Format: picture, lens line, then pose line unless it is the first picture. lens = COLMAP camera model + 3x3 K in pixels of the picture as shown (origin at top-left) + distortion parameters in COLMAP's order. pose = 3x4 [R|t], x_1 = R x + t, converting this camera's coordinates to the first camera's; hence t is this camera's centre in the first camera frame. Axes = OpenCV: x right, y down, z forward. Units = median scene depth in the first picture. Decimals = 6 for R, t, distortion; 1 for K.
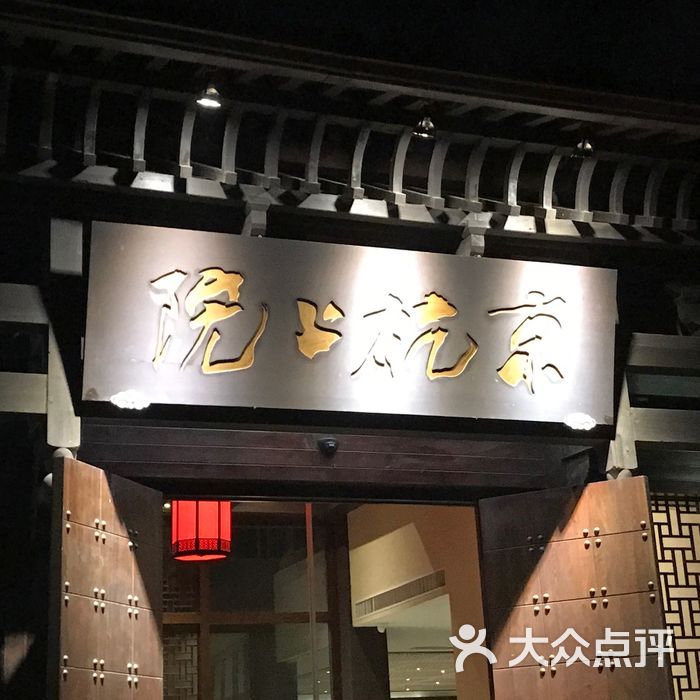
lens RADIAL K [[1211.8, 0, 349.8], [0, 1211.8, 354.7], [0, 0, 1]] dist [0.135120, 0.000000]
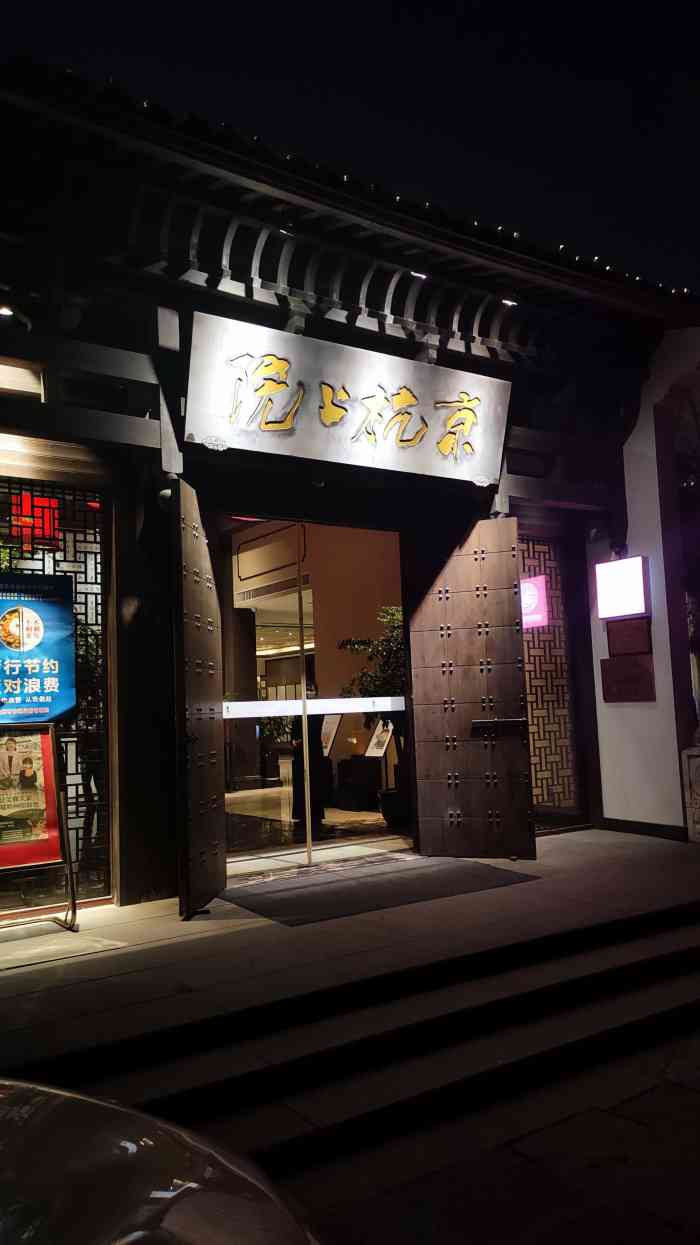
lens RADIAL K [[1020.3, 0, 353.8], [0, 1020.3, 614.2], [0, 0, 1]] dist [0.052136, 0.007976]
pose [[0.953209, 0.036958, 0.300043, -0.354838], [-0.098276, 0.976475, 0.191935, -0.013637], [-0.285891, -0.212441, 0.934417, -0.216292]]
